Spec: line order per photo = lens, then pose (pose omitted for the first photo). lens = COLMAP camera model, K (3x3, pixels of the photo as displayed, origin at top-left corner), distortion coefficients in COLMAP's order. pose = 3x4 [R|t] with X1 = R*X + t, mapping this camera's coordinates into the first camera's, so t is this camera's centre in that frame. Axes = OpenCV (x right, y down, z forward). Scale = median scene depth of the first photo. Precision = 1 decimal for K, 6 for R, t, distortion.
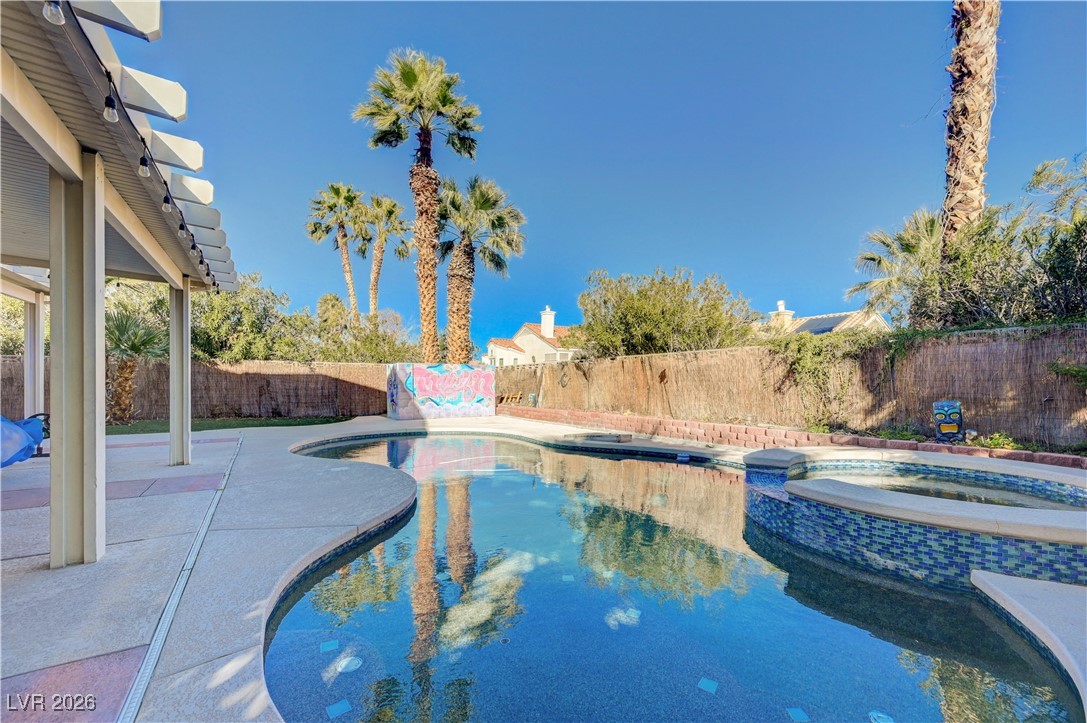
lens RADIAL K [[420.0, 0, 545.1], [0, 420.0, 385.1], [0, 0, 1]] dist [0.000748, 0.000147]
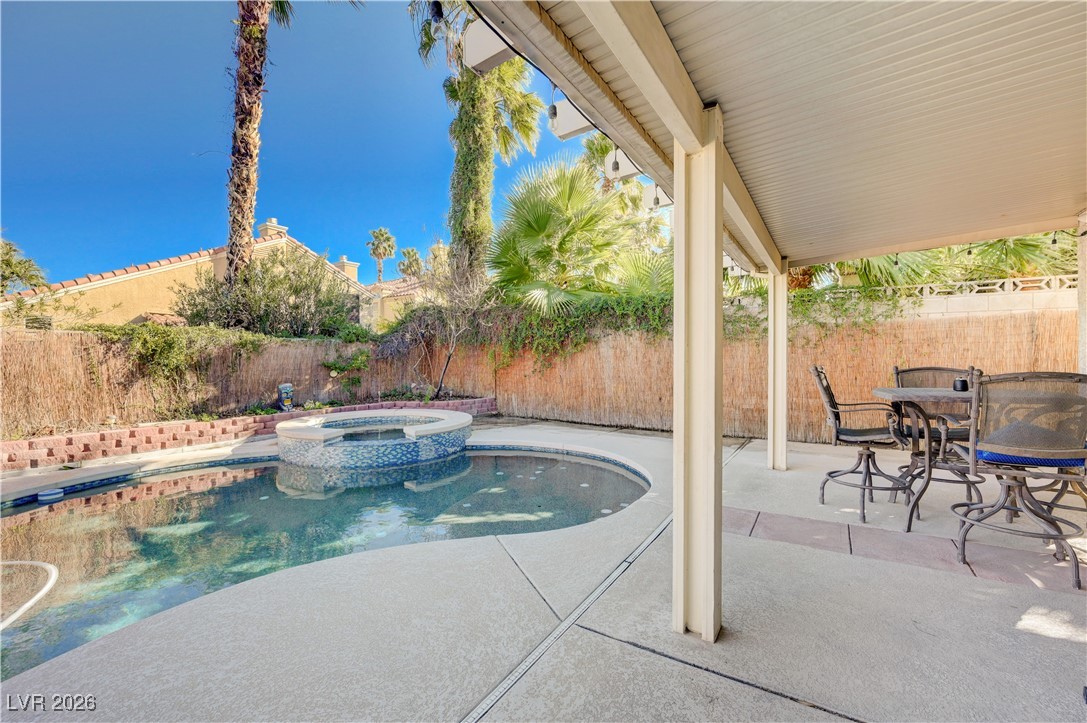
lens RADIAL K [[431.9, 0, 546.5], [0, 431.9, 357.8], [0, 0, 1]] dist [0.000424, 0.000134]
pose [[-0.361389, -0.005951, 0.932396, -1.010511], [0.005684, 0.999947, 0.008585, -0.077289], [-0.932398, 0.008402, -0.361336, 0.808716]]
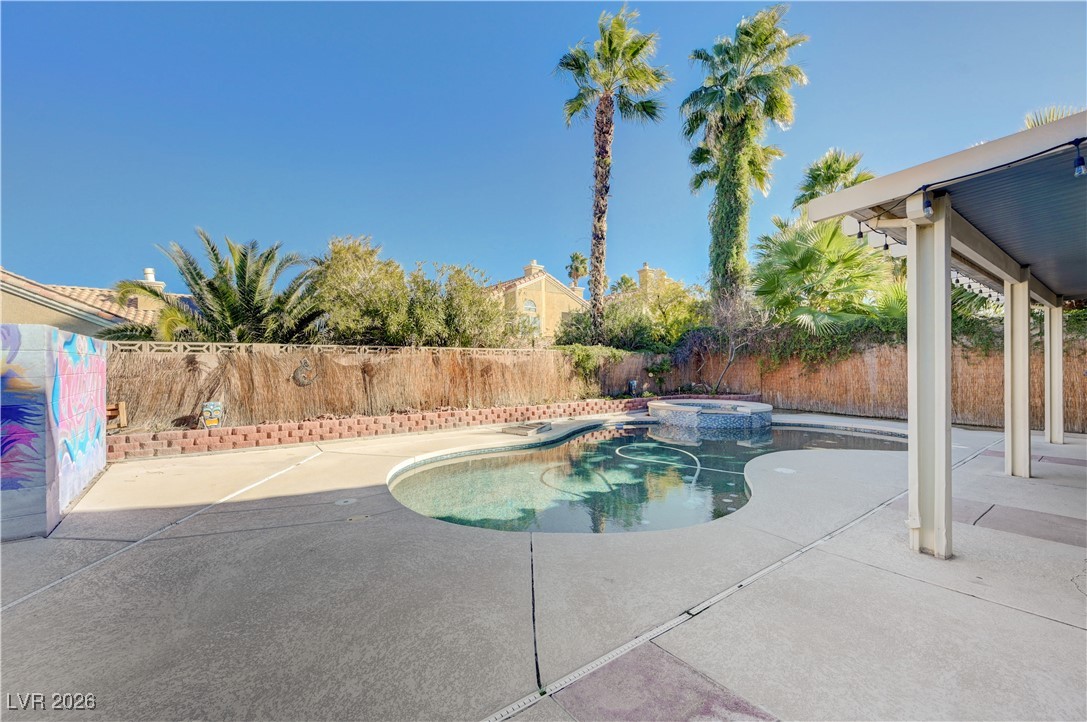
lens RADIAL K [[424.9, 0, 543.5], [0, 424.9, 361.0], [0, 0, 1]] dist [0.000676, 0.000162]
pose [[-0.011980, 0.000619, 0.999928, -1.804496], [0.004788, 0.999988, -0.000562, -0.090785], [-0.999917, 0.004781, -0.011982, 1.852143]]
